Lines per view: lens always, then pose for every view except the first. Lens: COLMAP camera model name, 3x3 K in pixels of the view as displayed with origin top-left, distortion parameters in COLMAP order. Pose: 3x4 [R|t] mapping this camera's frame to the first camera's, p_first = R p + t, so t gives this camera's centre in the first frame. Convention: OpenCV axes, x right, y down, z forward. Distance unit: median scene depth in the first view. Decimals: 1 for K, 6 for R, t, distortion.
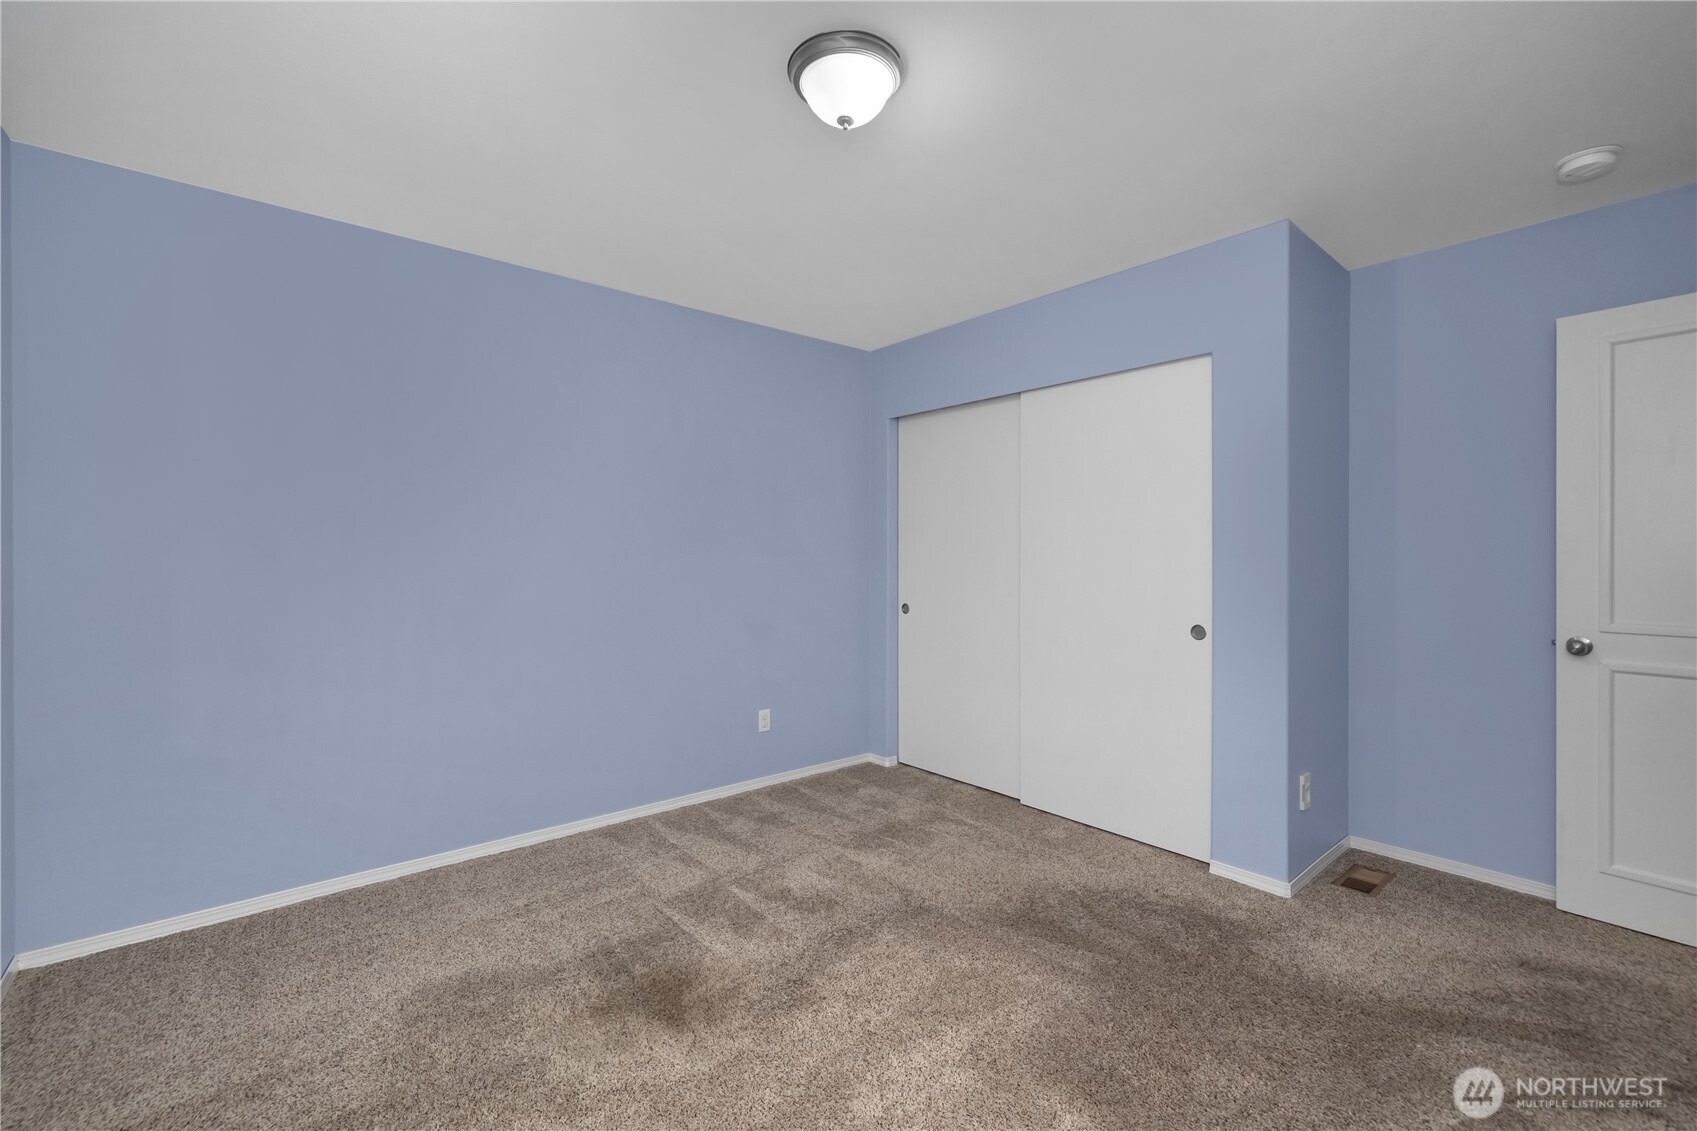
lens RADIAL K [[727.8, 0, 841.3], [0, 727.8, 560.5], [0, 0, 1]] dist [0.001270, -0.000918]
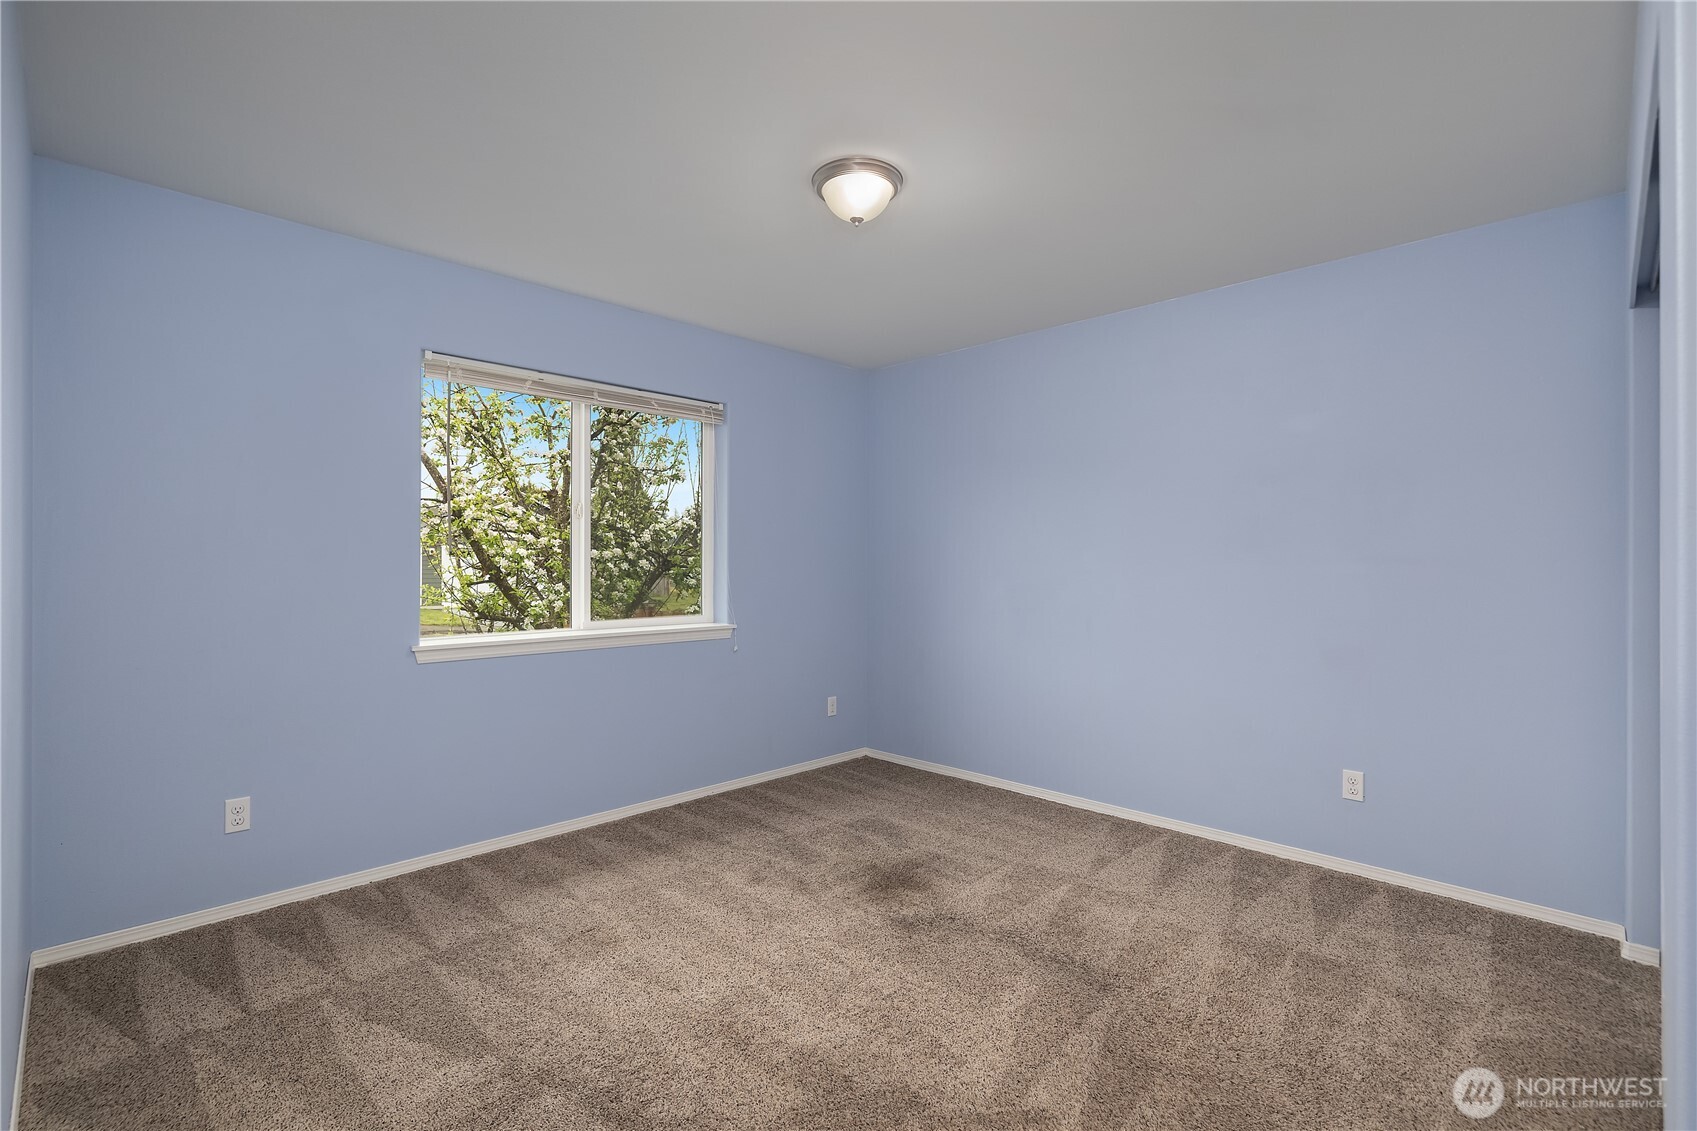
lens RADIAL K [[782.3, 0, 841.1], [0, 782.3, 561.3], [0, 0, 1]] dist [0.003841, 0.000543]
pose [[0.090930, 0.002700, -0.995854, 0.806880], [-0.013085, 0.999913, 0.001517, -0.004078], [0.995771, 0.012893, 0.090958, 0.506440]]
